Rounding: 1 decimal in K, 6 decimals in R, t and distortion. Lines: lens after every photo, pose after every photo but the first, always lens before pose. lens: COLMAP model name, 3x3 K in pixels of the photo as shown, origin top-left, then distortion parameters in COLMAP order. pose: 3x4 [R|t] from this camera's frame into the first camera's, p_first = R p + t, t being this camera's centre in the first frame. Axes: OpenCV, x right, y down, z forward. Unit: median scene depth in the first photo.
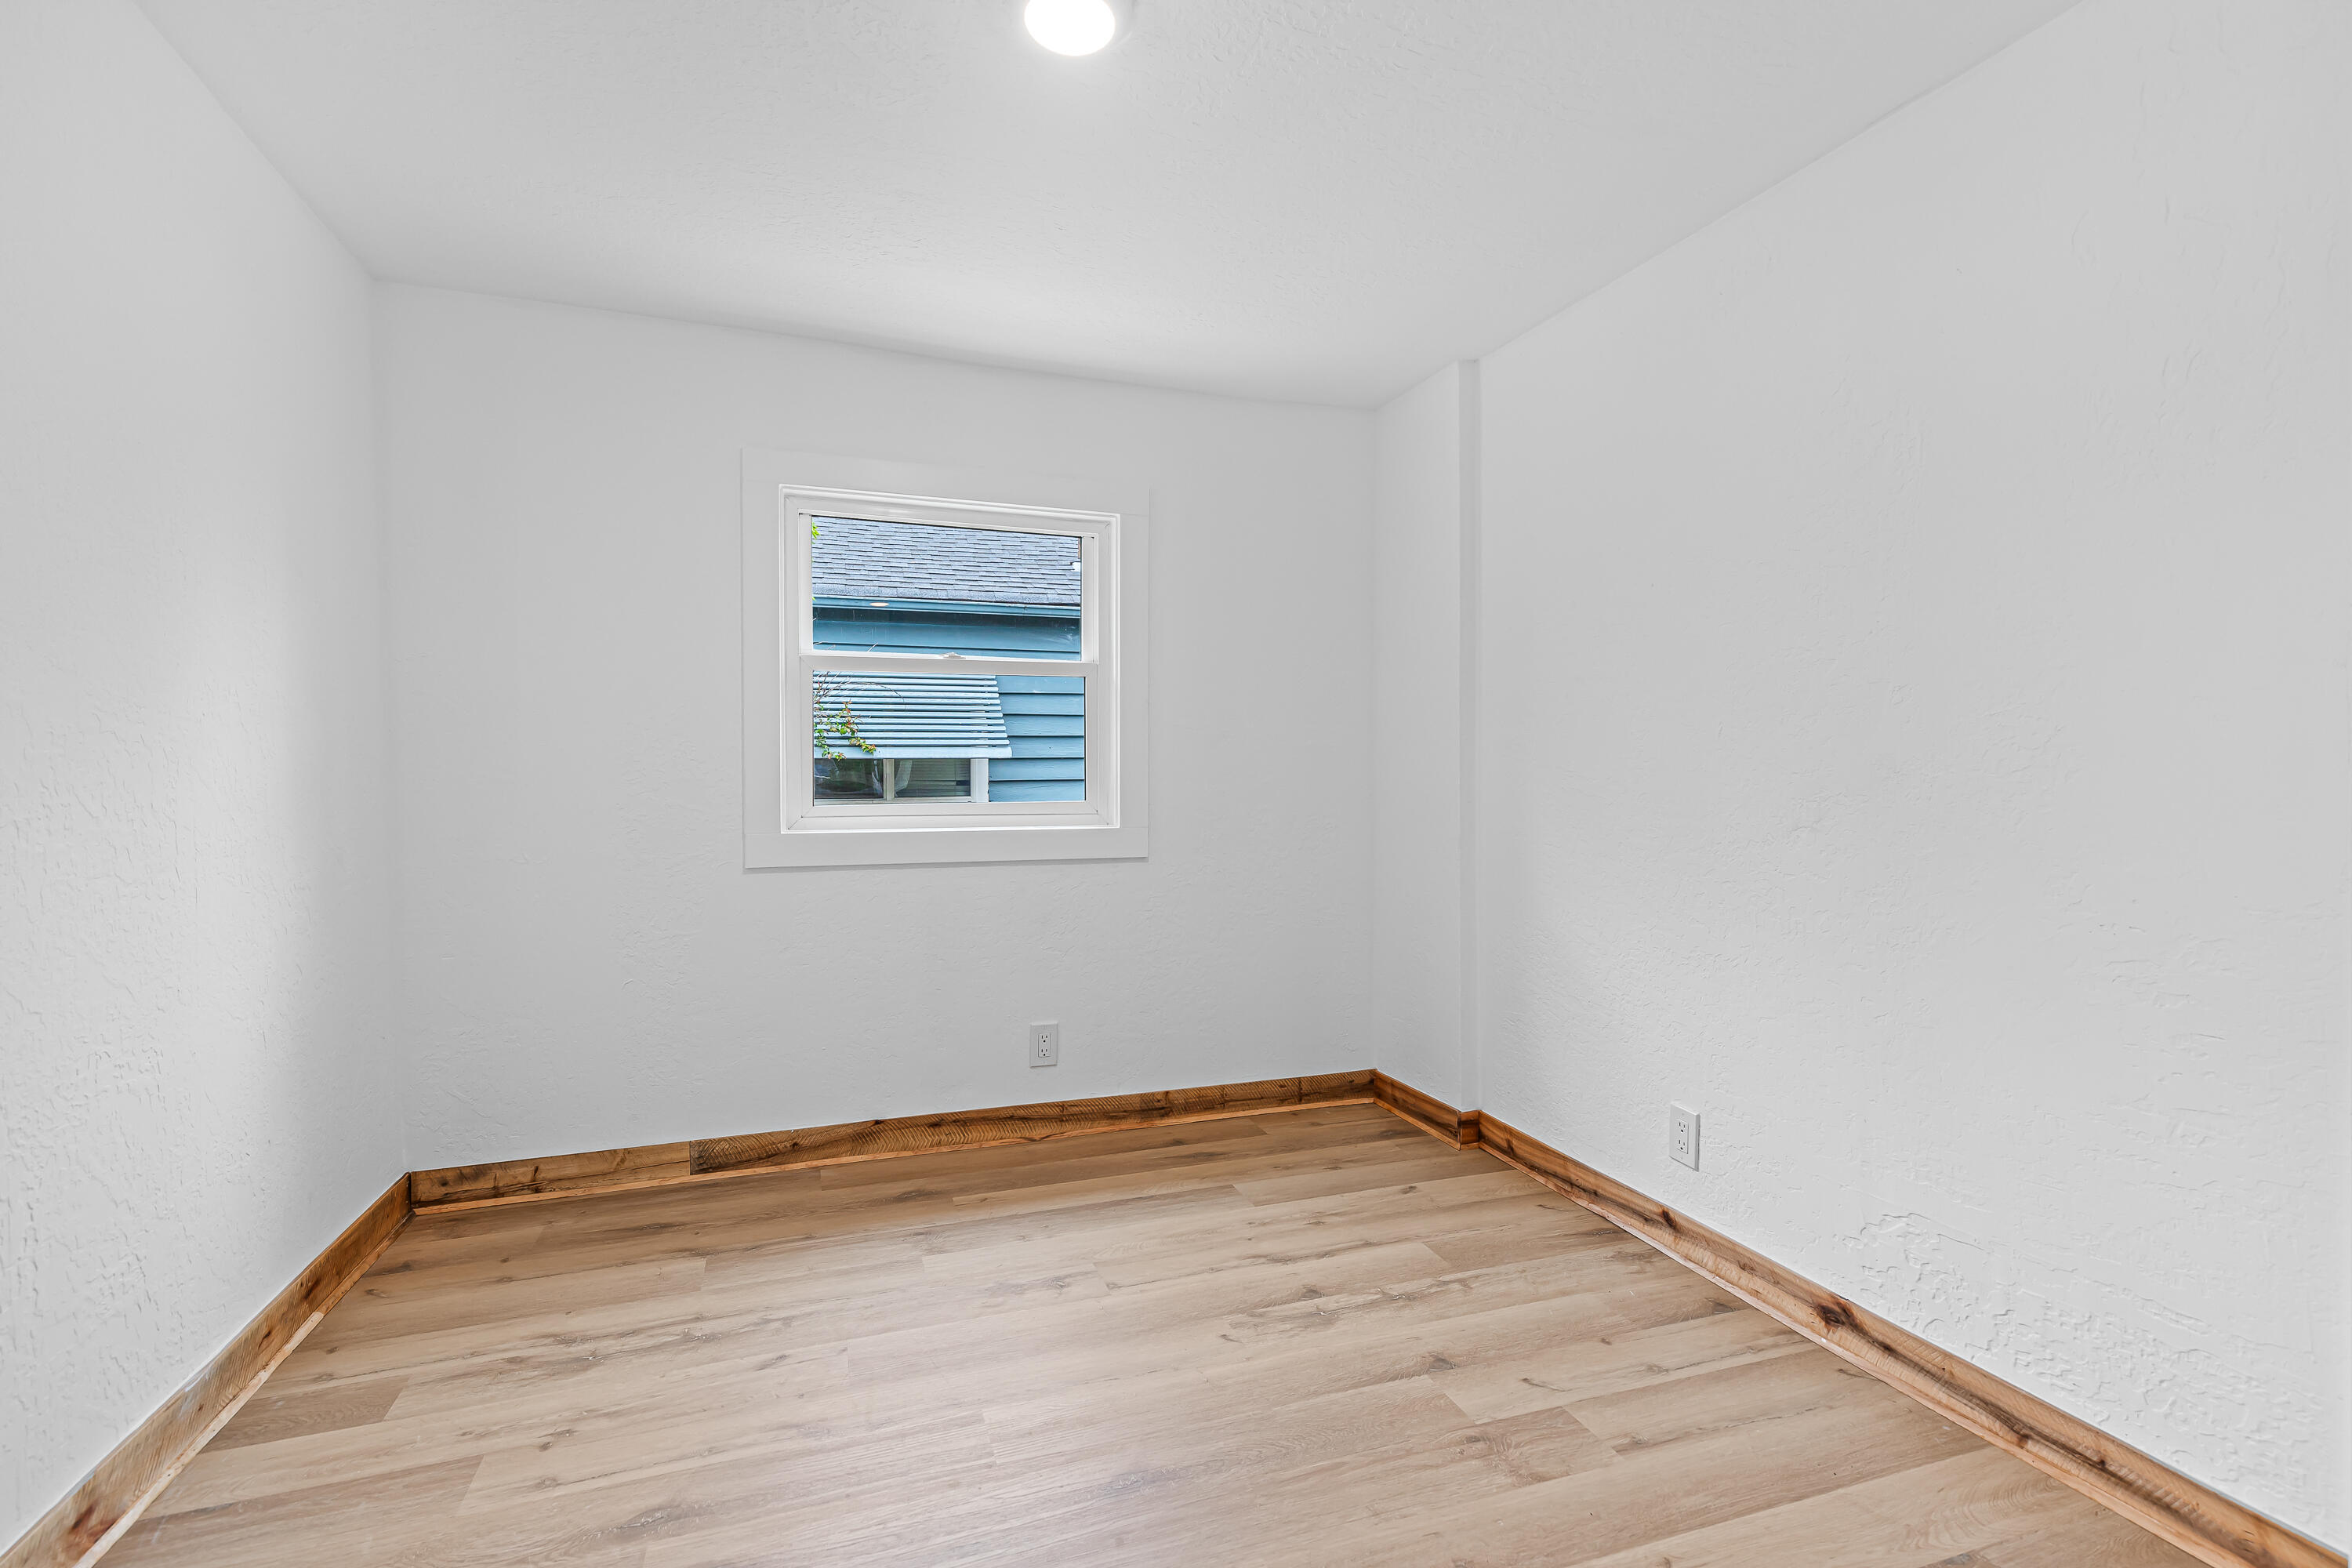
lens RADIAL K [[1086.6, 0, 1175.5], [0, 1086.6, 800.8], [0, 0, 1]] dist [0.010433, -0.001597]
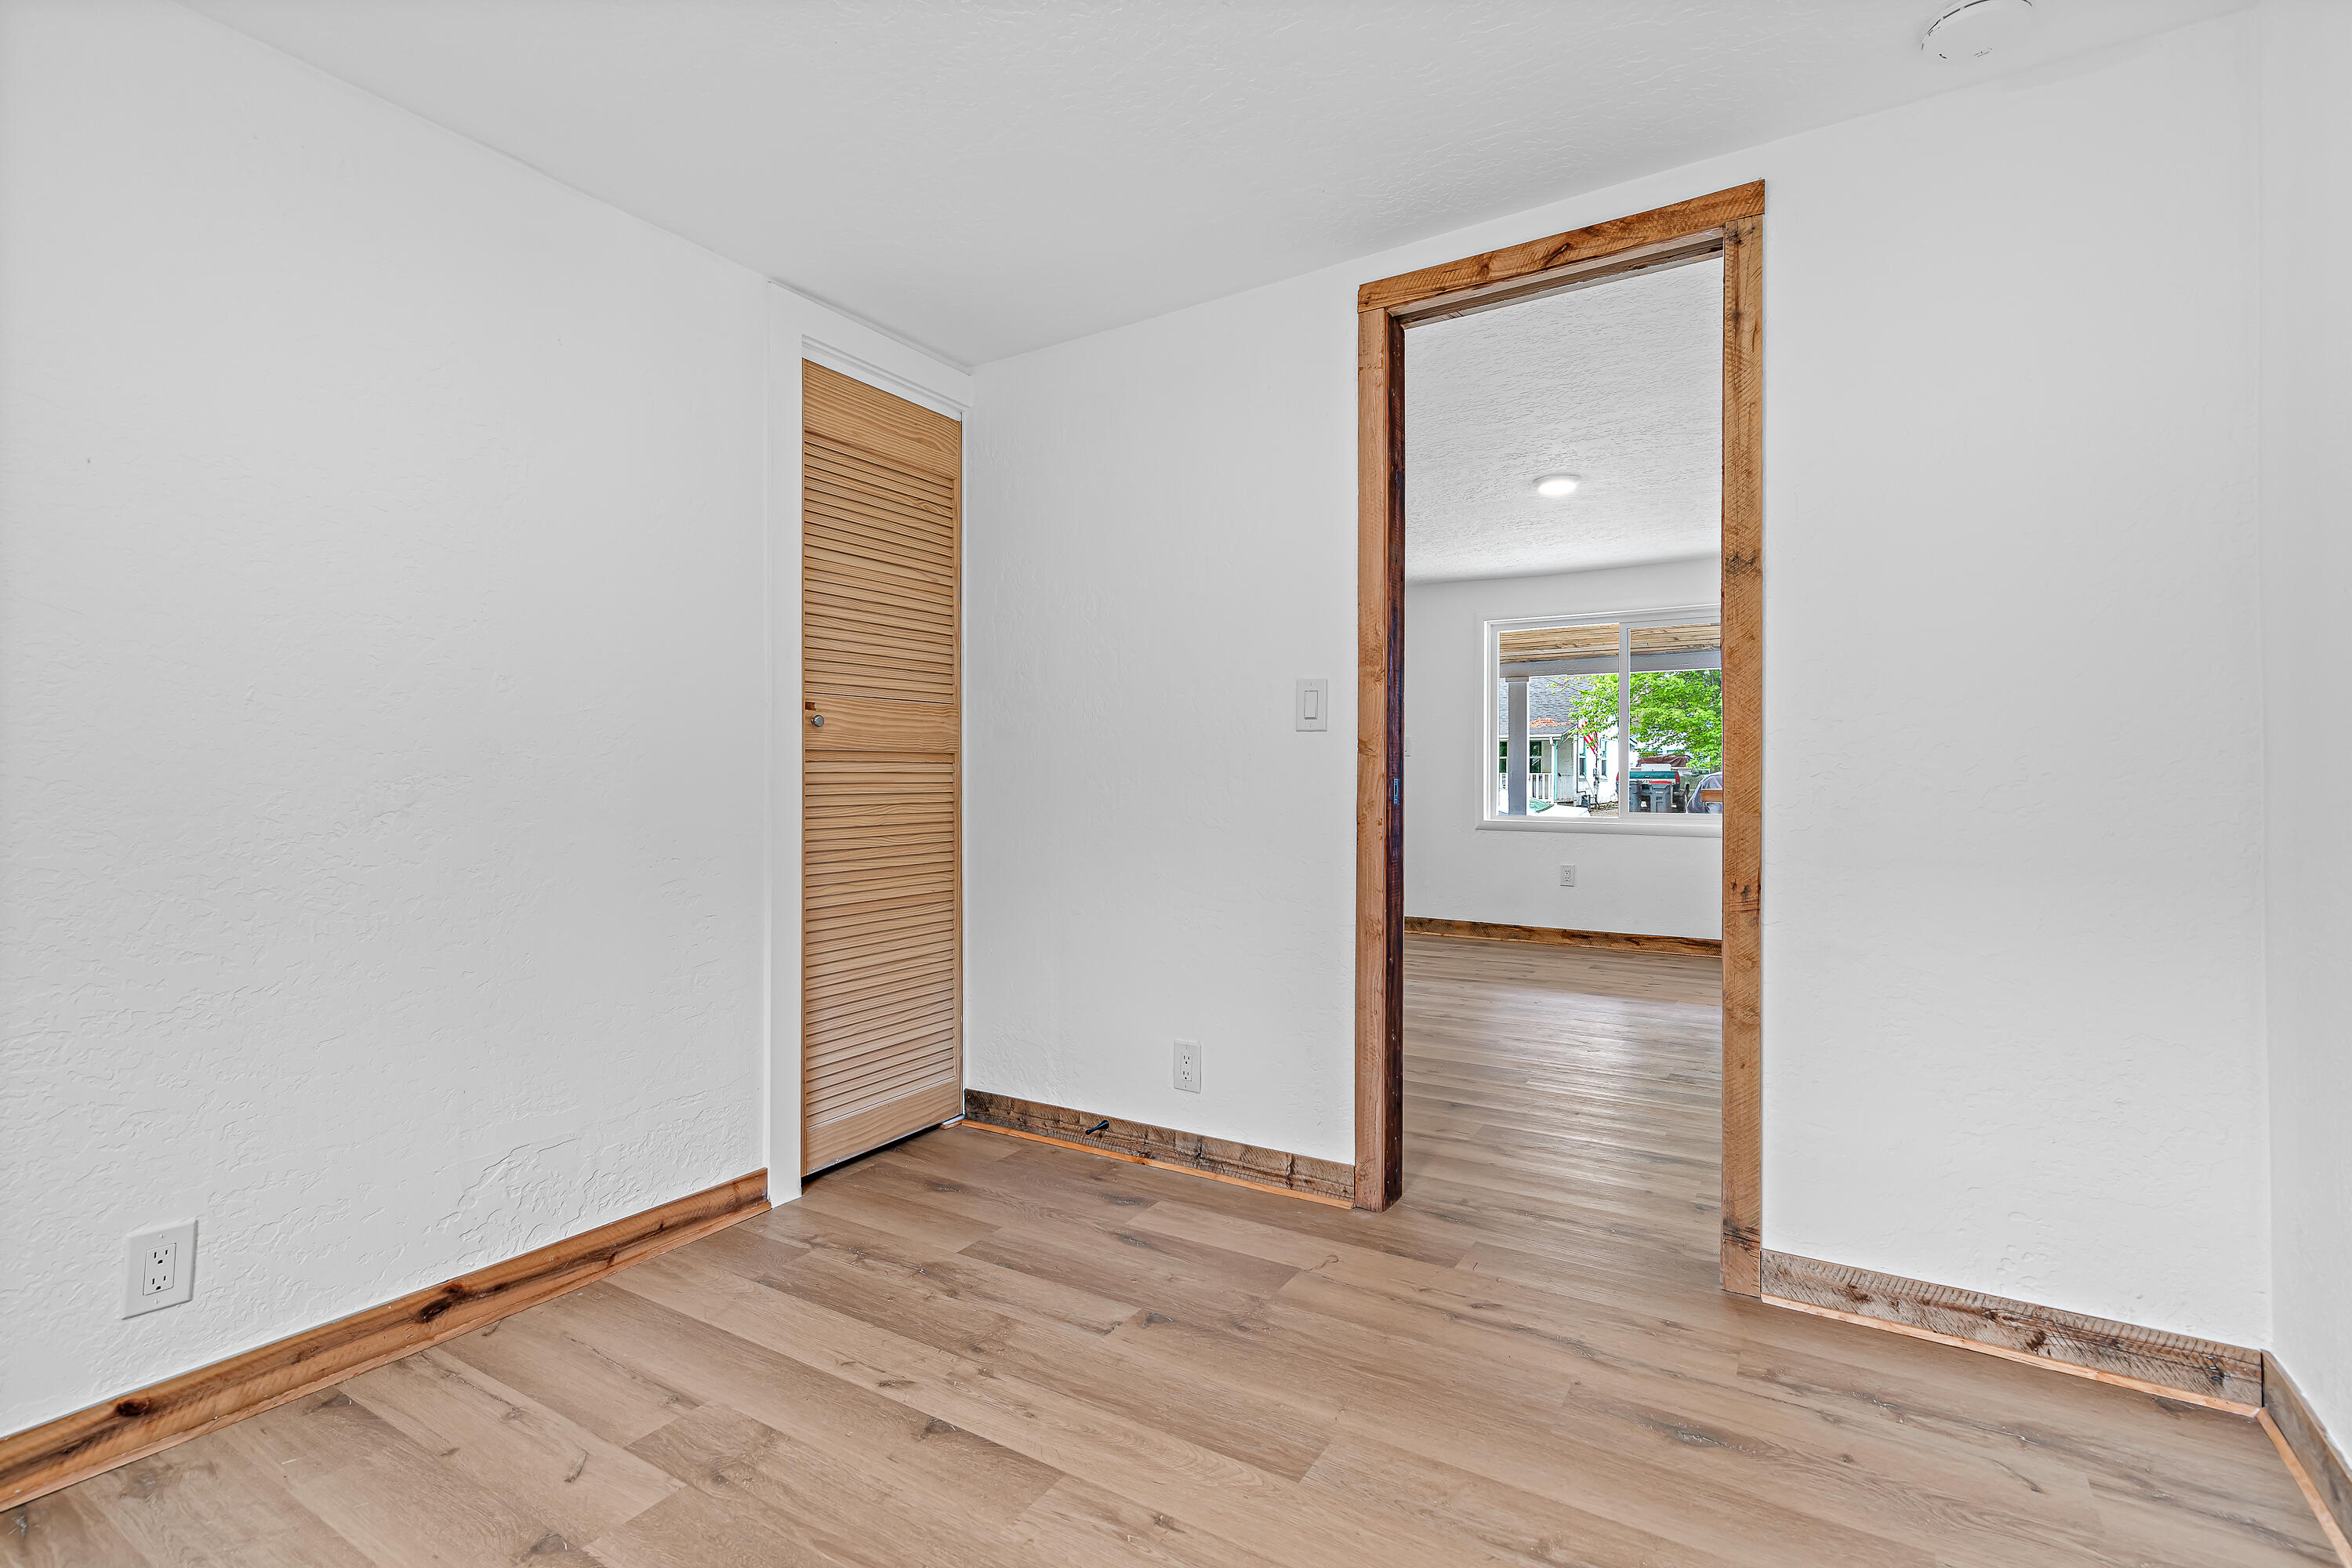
lens RADIAL K [[1086.6, 0, 1175.5], [0, 1086.6, 800.8], [0, 0, 1]] dist [0.010433, -0.001597]
pose [[-0.624853, -0.008553, 0.780696, -0.612151], [0.031969, 0.998821, 0.036529, 0.002066], [-0.780088, 0.047783, -0.623843, 1.142126]]
